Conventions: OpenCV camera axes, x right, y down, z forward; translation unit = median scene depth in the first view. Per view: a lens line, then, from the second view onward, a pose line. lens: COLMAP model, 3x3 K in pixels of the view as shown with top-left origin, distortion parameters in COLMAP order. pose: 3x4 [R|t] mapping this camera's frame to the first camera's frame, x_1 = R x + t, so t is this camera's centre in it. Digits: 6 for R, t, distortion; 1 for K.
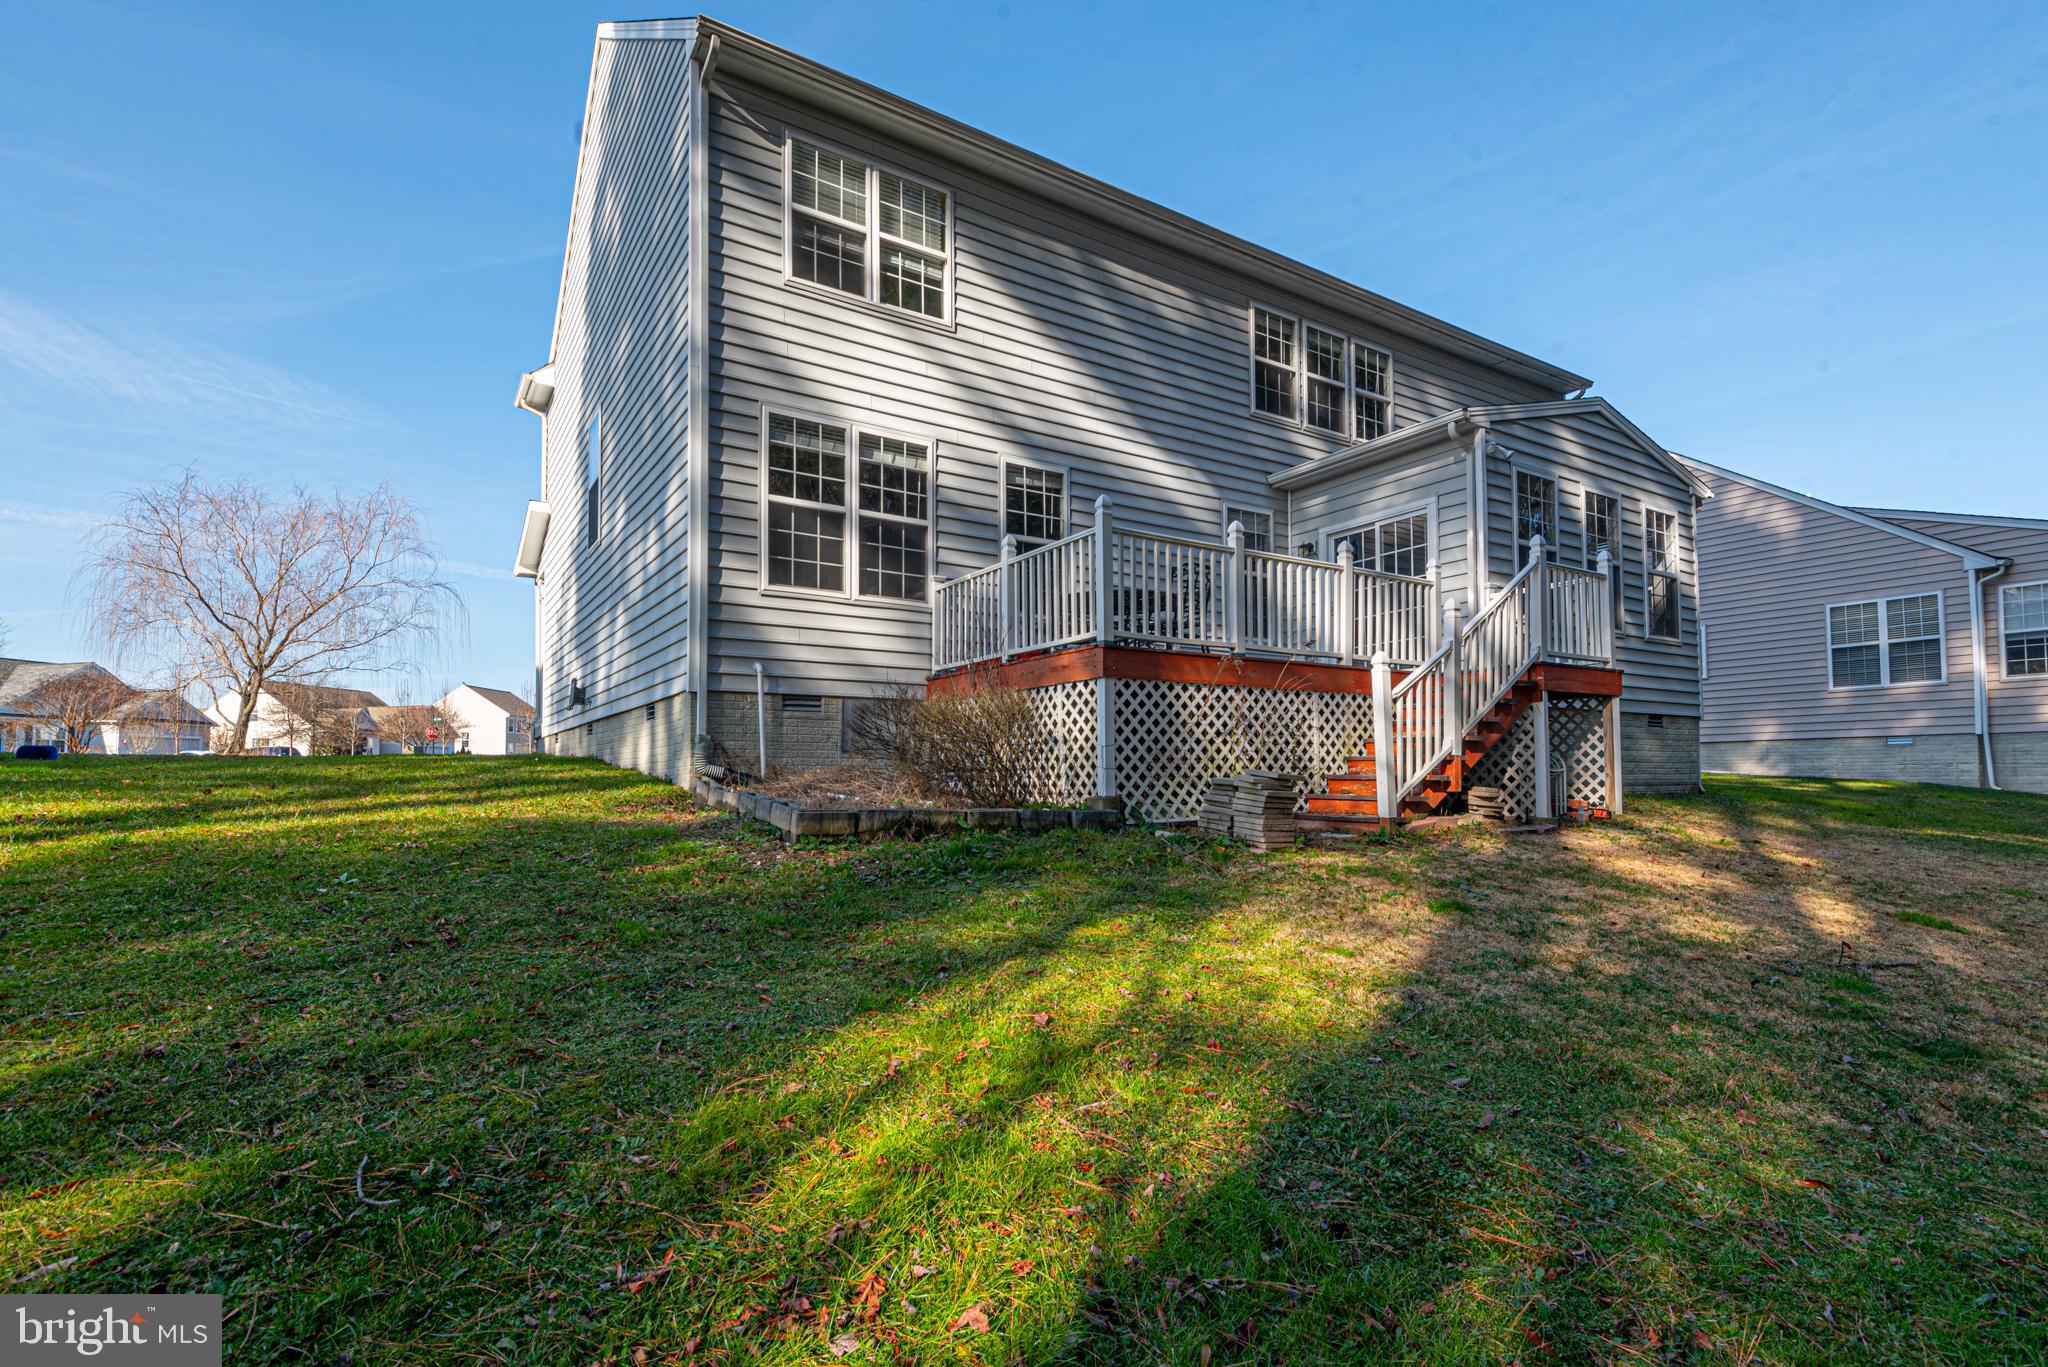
lens RADIAL K [[1014.8, 0, 1022.9], [0, 1014.8, 738.3], [0, 0, 1]] dist [0.022910, -0.026279]
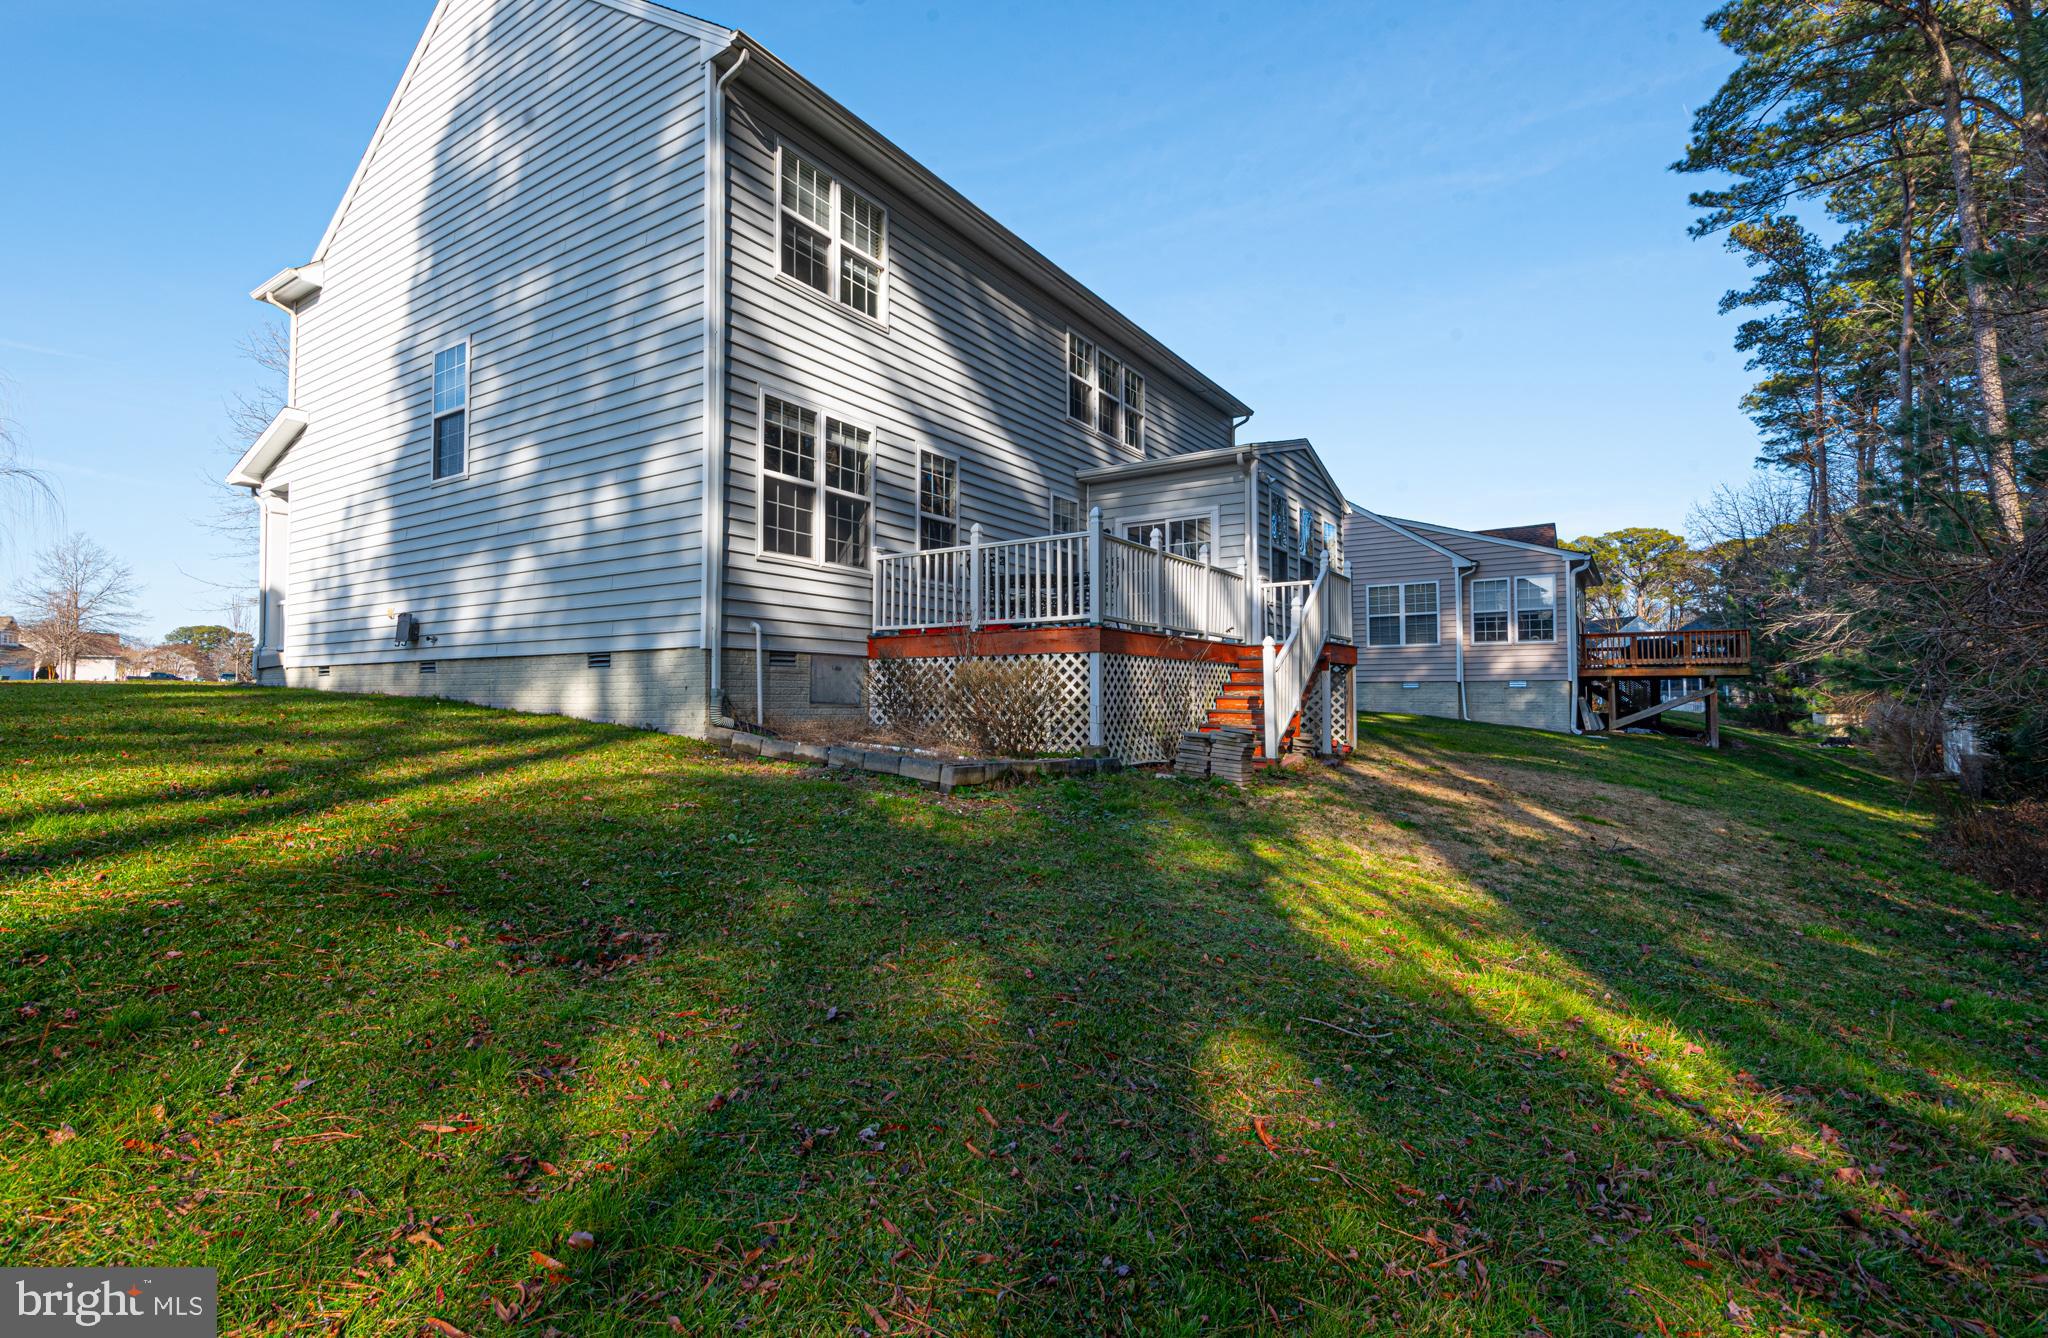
lens RADIAL K [[947.5, 0, 1024.0], [0, 947.5, 669.0], [0, 0, 1]] dist [-0.000146, -0.000212]
pose [[0.928498, 0.019676, 0.370815, -0.339234], [-0.021661, 0.999765, 0.001190, -0.029042], [-0.370704, -0.009137, 0.928706, -0.051318]]
